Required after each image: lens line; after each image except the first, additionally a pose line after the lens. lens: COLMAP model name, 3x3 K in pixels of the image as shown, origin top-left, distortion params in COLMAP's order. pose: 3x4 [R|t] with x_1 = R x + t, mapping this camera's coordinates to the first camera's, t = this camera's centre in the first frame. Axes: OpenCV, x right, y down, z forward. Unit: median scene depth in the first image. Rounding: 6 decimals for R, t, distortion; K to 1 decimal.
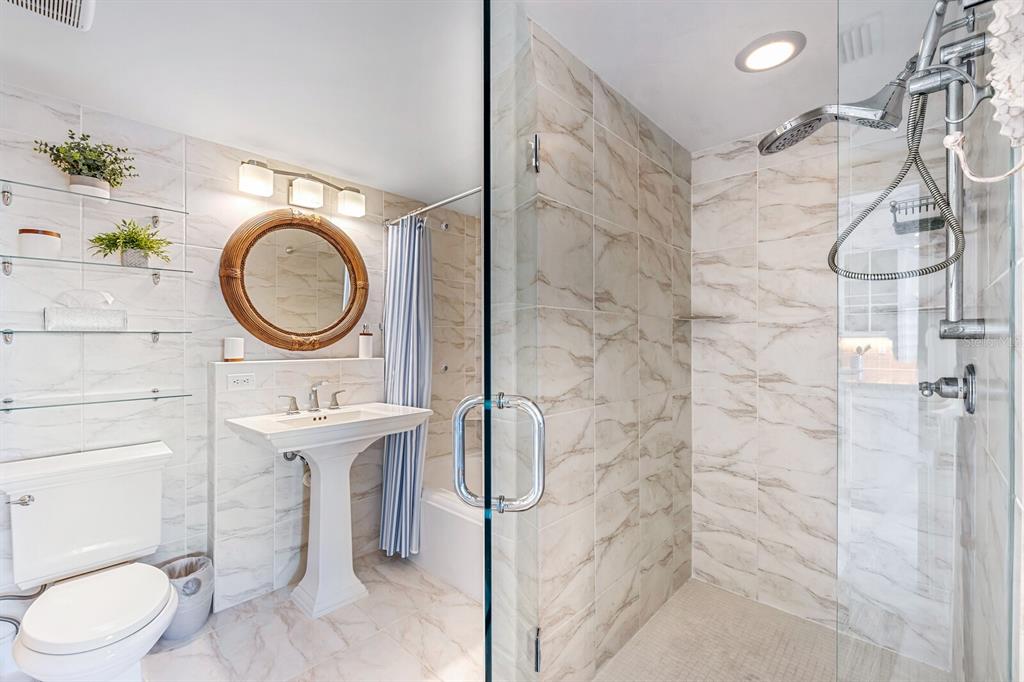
lens RADIAL K [[431.6, 0, 512.0], [0, 431.6, 341.0], [0, 0, 1]] dist [0.000487, 0.000449]
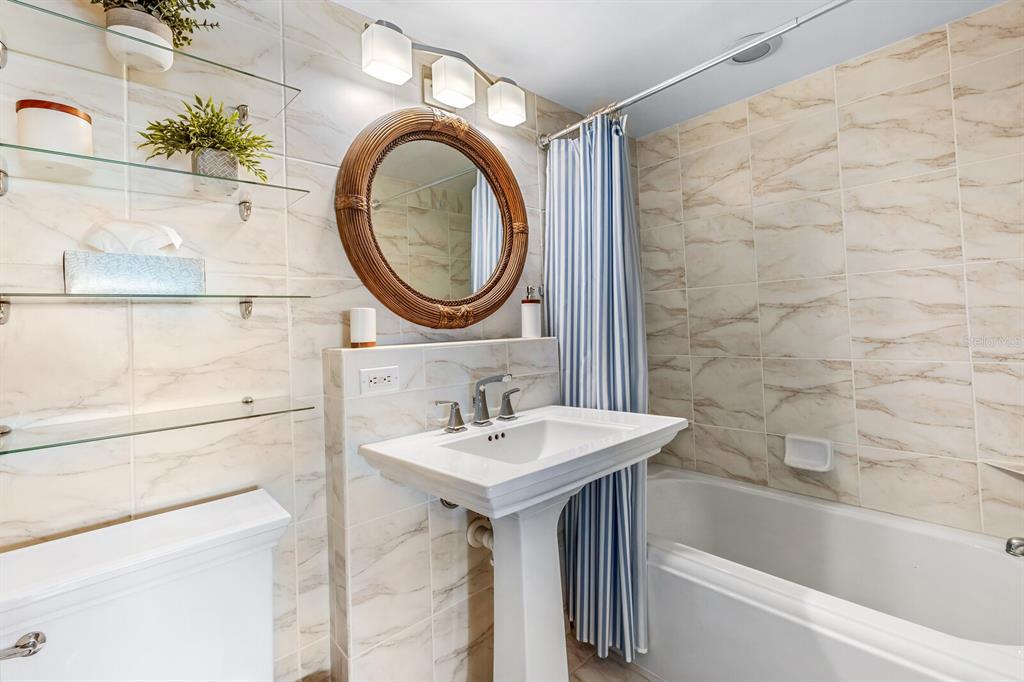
lens RADIAL K [[449.3, 0, 513.4], [0, 449.3, 314.6], [0, 0, 1]] dist [-0.000094, -0.000191]
pose [[0.997308, -0.038809, -0.062222, -0.381369], [0.037176, 0.998939, -0.027188, 0.026024], [0.063211, 0.024801, 0.997692, 0.370561]]
